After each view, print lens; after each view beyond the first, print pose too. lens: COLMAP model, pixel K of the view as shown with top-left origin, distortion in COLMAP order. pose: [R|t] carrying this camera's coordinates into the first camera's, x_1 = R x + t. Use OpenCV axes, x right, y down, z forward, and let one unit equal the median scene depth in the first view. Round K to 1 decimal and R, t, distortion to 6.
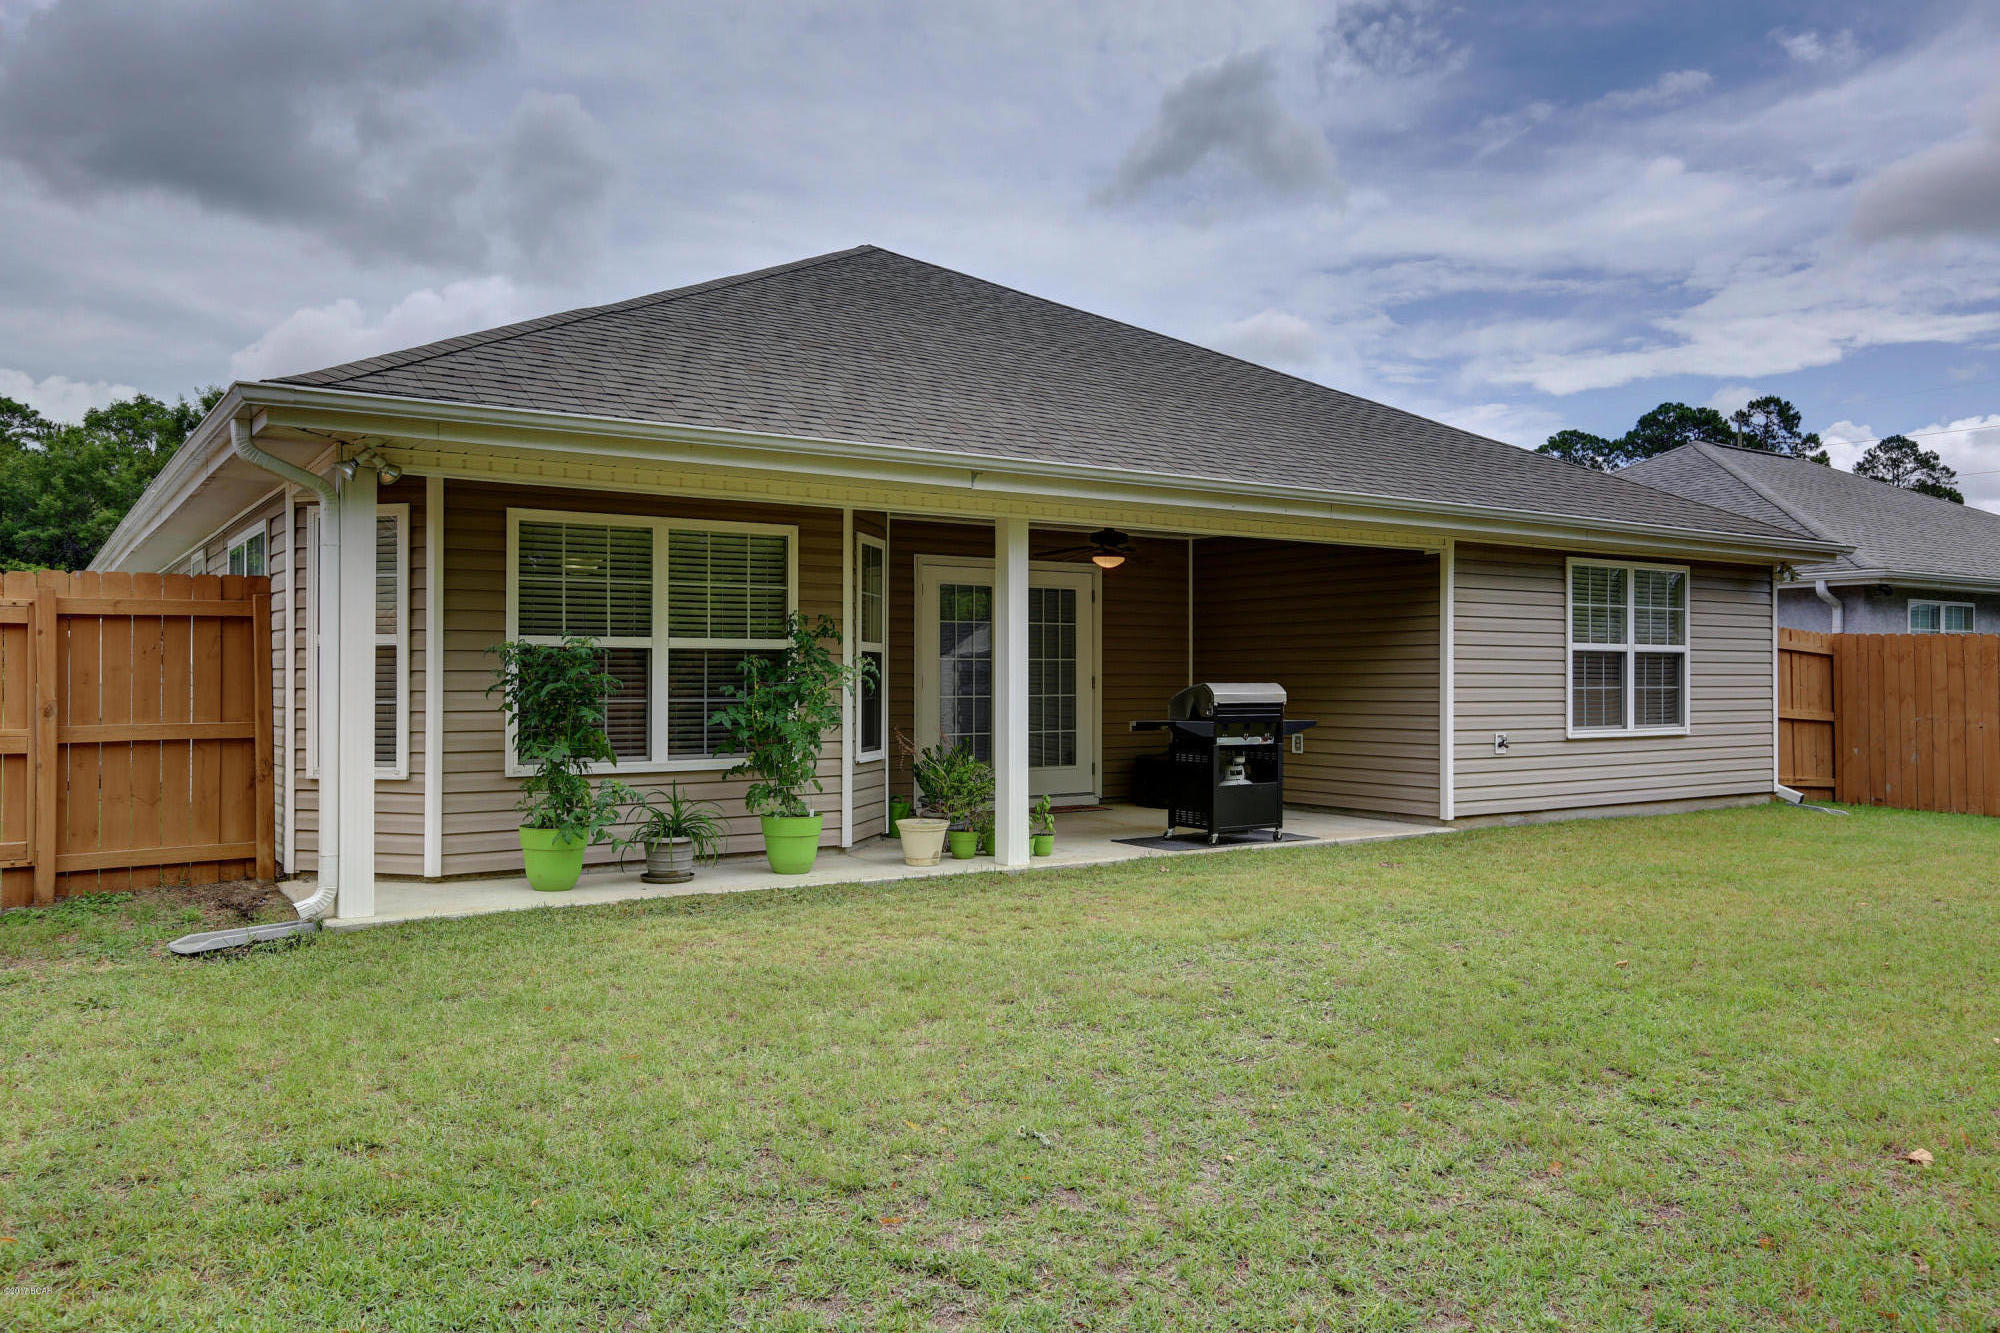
lens RADIAL K [[1440.1, 0, 1000.0], [0, 1440.1, 666.5], [0, 0, 1]] dist [0.004816, 0.002536]
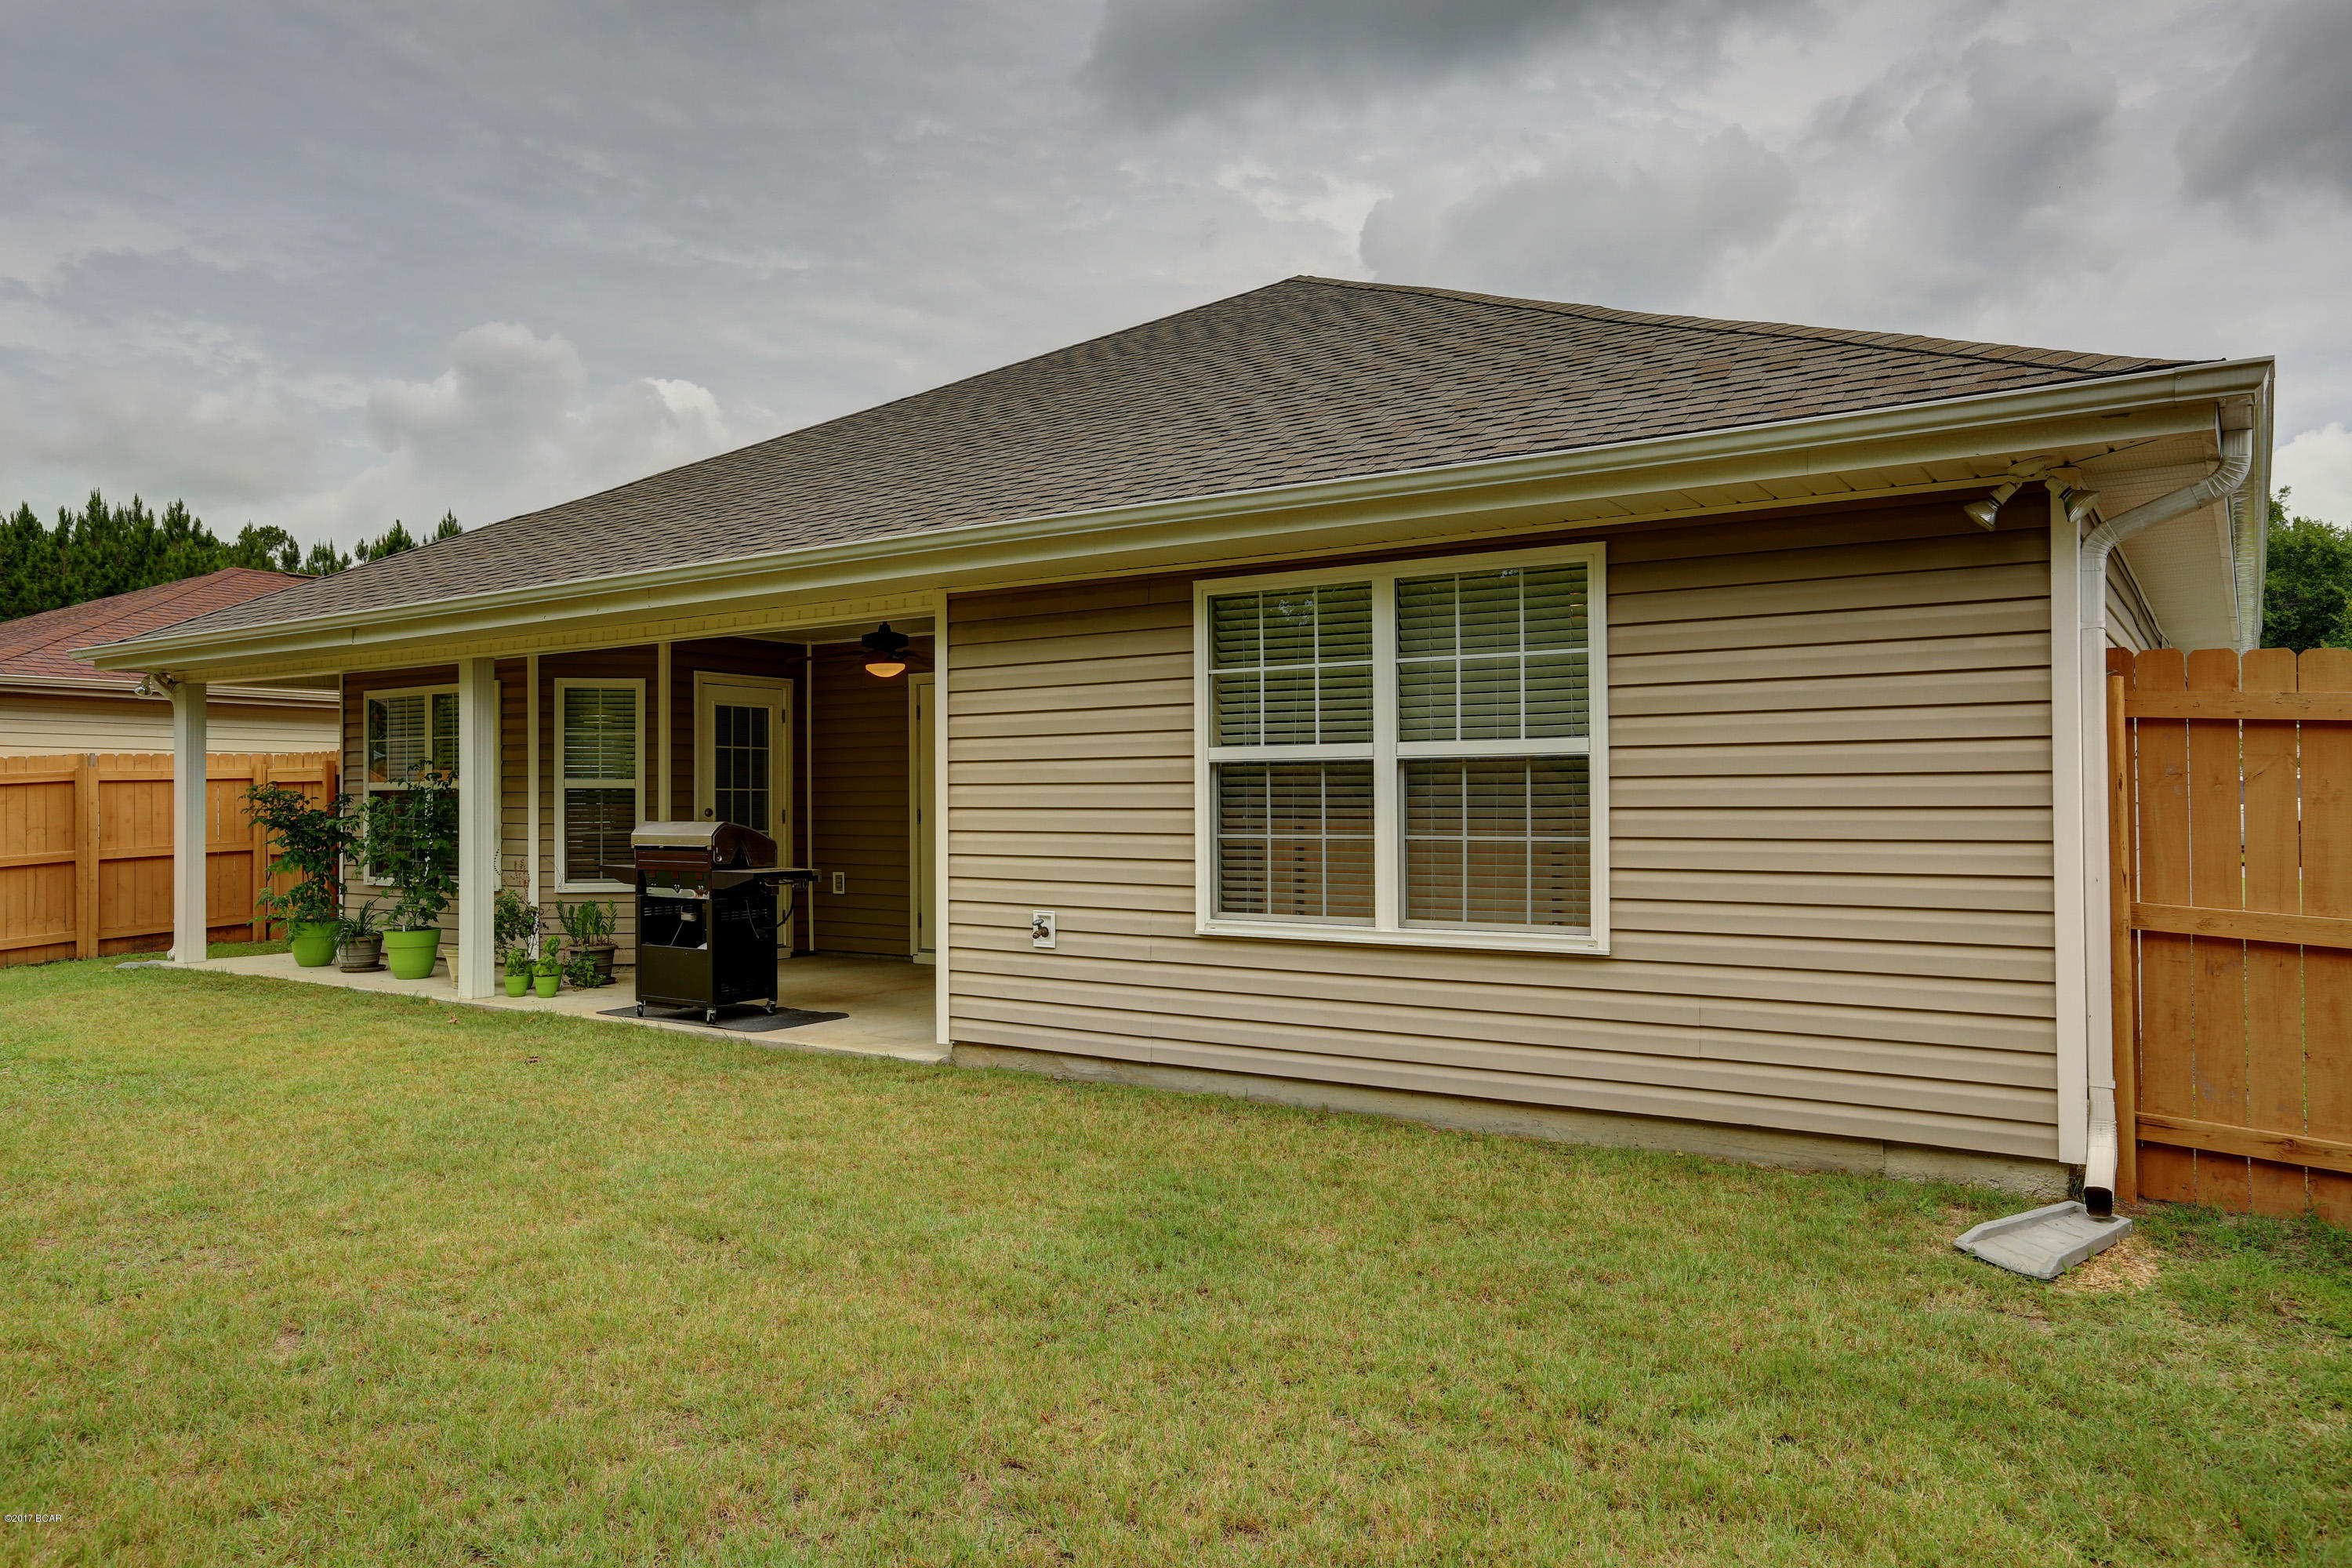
lens RADIAL K [[1638.0, 0, 1176.0], [0, 1638.0, 784.0], [0, 0, 1]] dist [-0.032912, 0.060816]
pose [[0.361558, -0.014859, -0.932231, 0.941579], [0.009430, 0.999880, -0.012280, 0.003575], [0.932302, -0.004351, 0.361655, 0.784154]]
